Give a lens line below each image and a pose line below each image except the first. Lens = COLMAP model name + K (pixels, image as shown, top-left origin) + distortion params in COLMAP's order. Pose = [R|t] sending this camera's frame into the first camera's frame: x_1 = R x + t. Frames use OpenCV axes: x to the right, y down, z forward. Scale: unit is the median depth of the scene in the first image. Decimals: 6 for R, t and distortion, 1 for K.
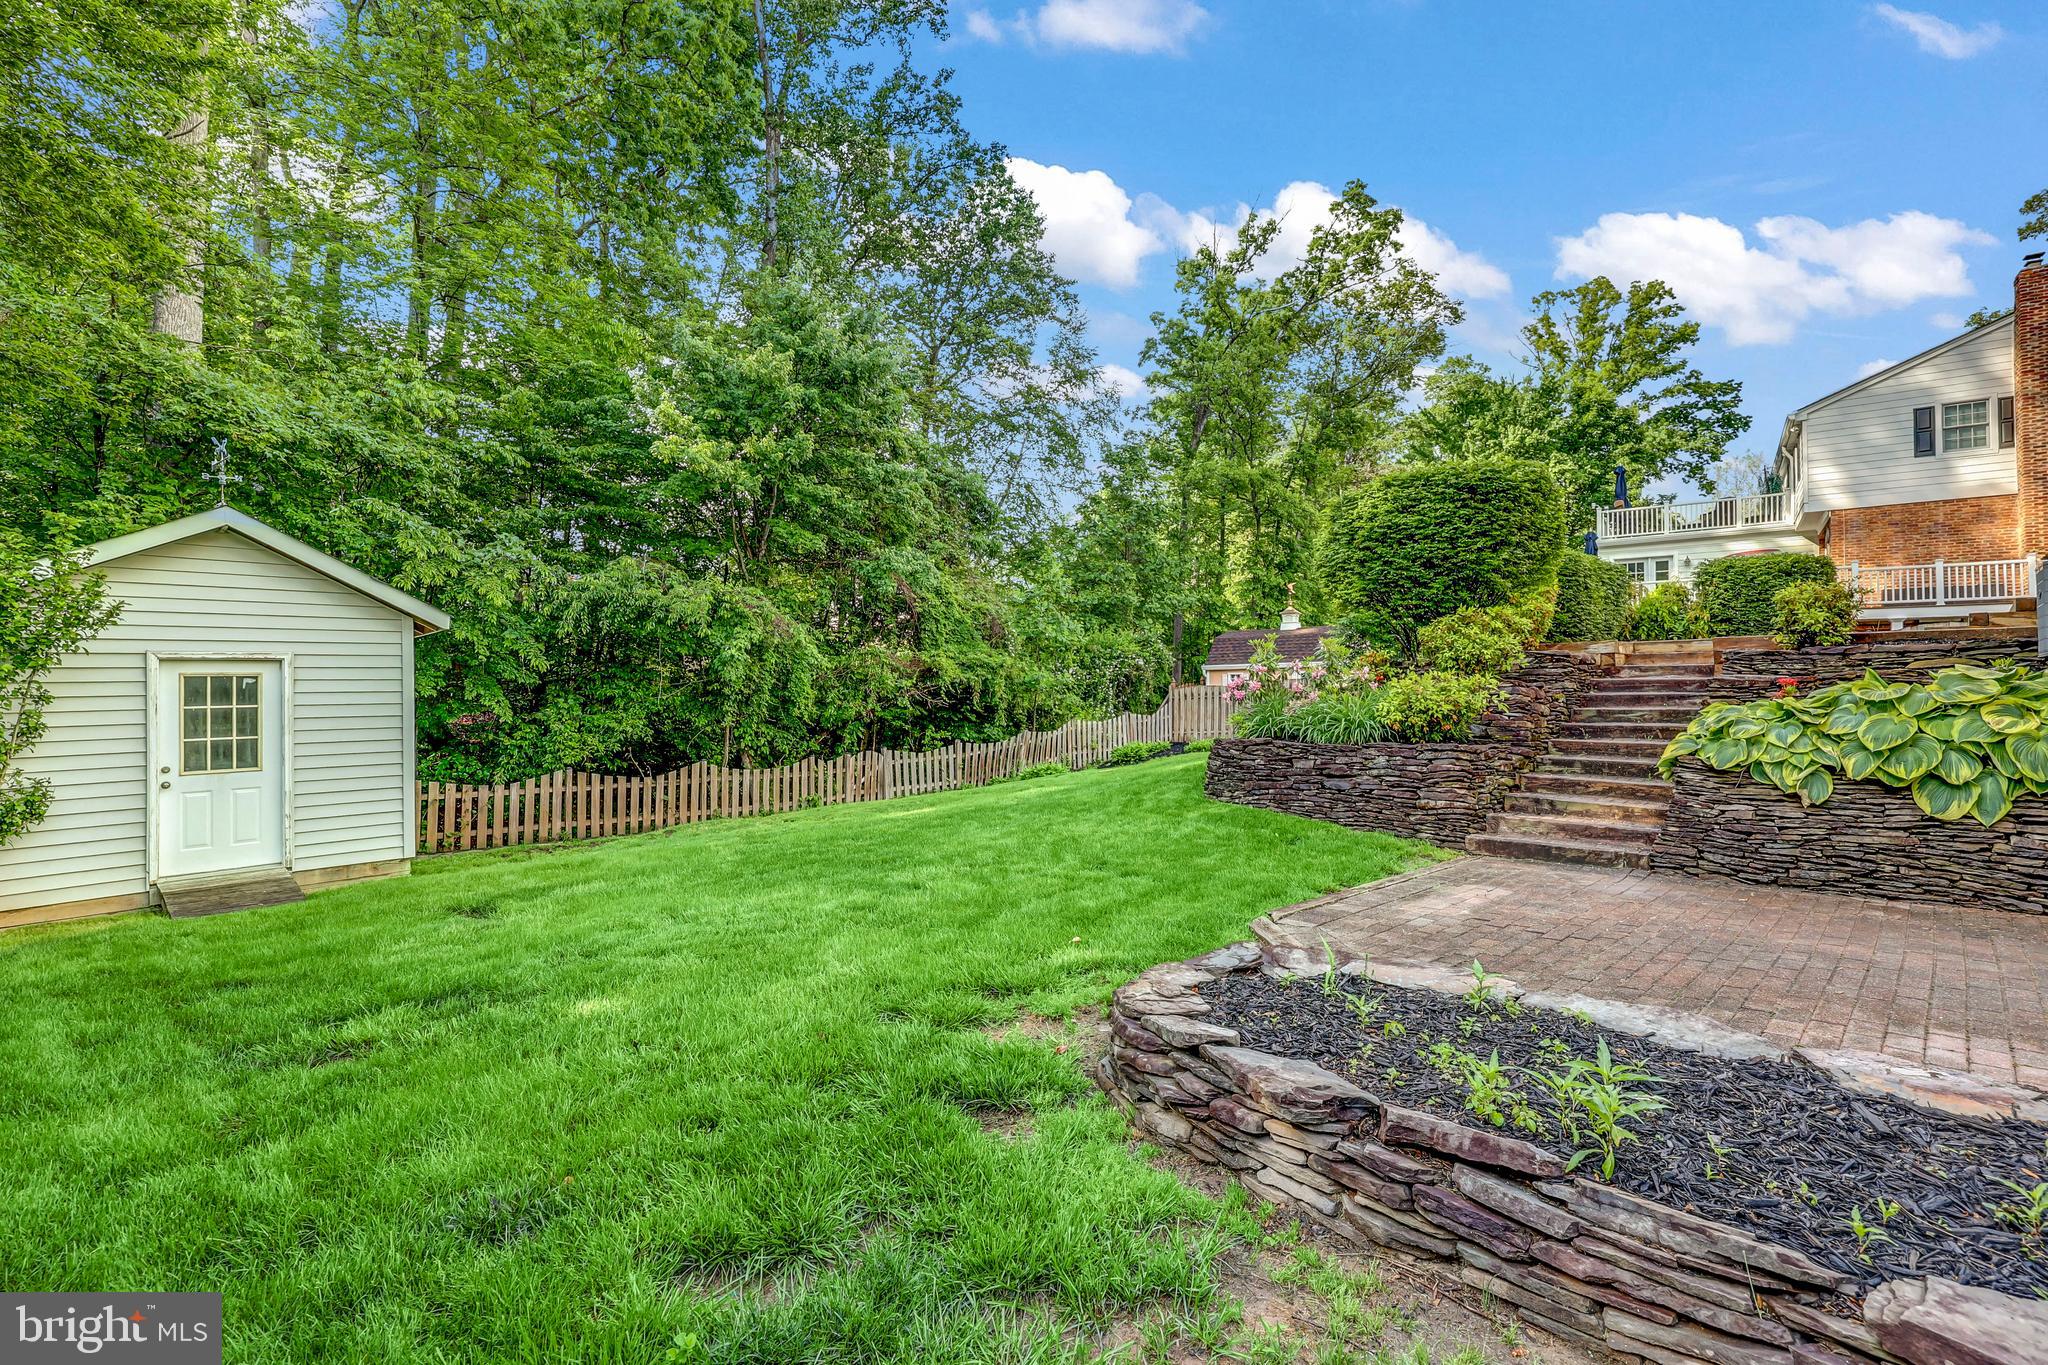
lens RADIAL K [[908.2, 0, 1030.2], [0, 908.2, 689.9], [0, 0, 1]] dist [0.000104, -0.000022]
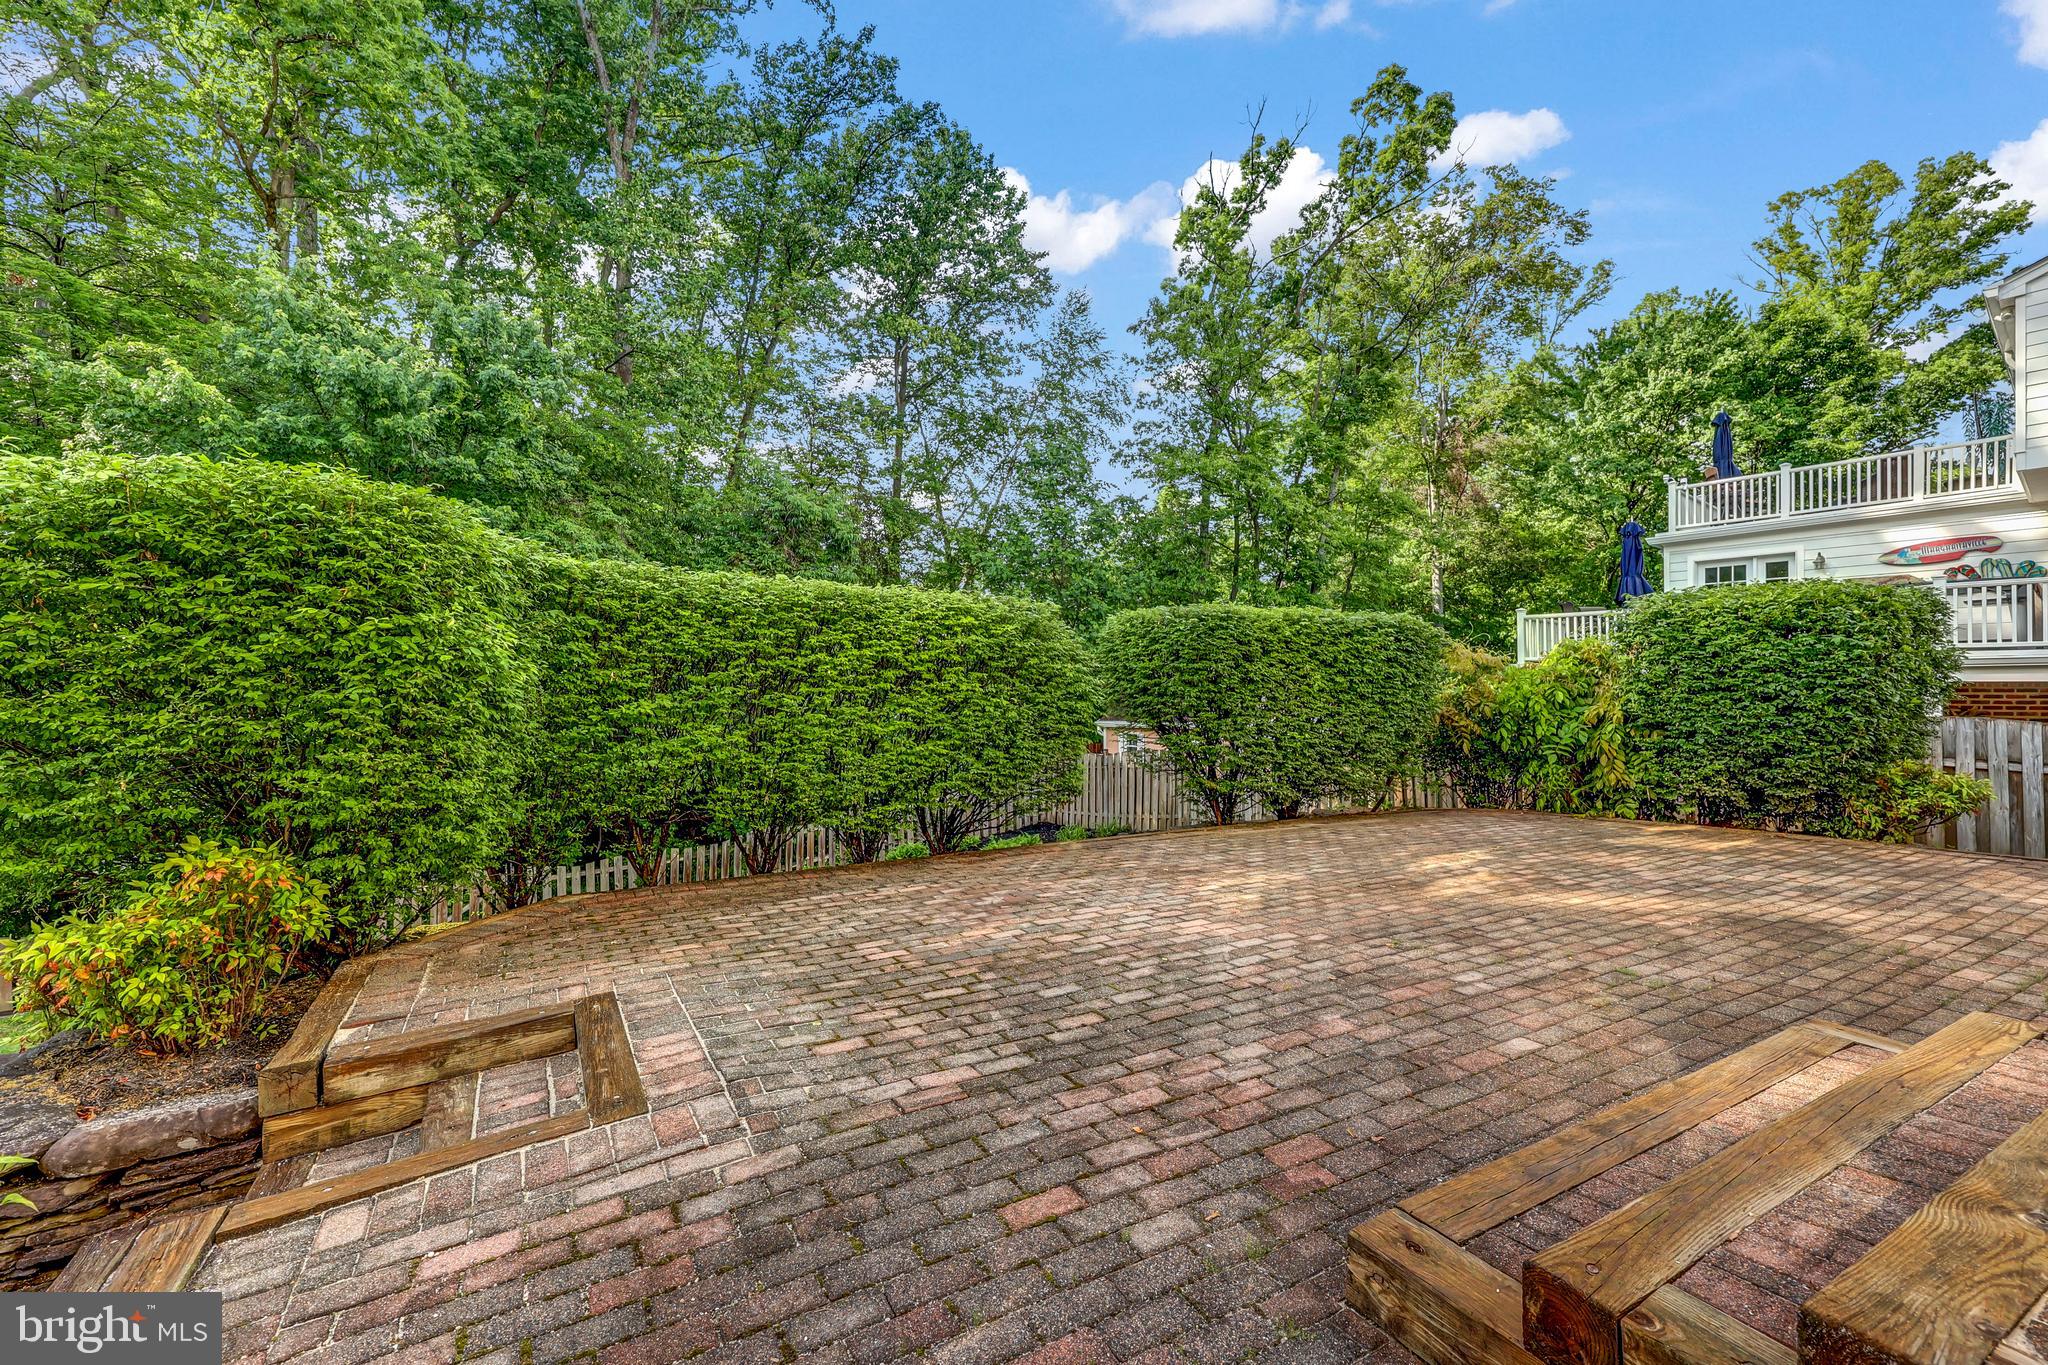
lens RADIAL K [[863.4, 0, 1030.6], [0, 863.4, 689.7], [0, 0, 1]] dist [0.000188, 0.000025]
pose [[0.964583, -0.005844, -0.263716, 0.429895], [0.007498, 0.999958, 0.005266, -0.075011], [0.263675, -0.007057, 0.964586, 0.365271]]
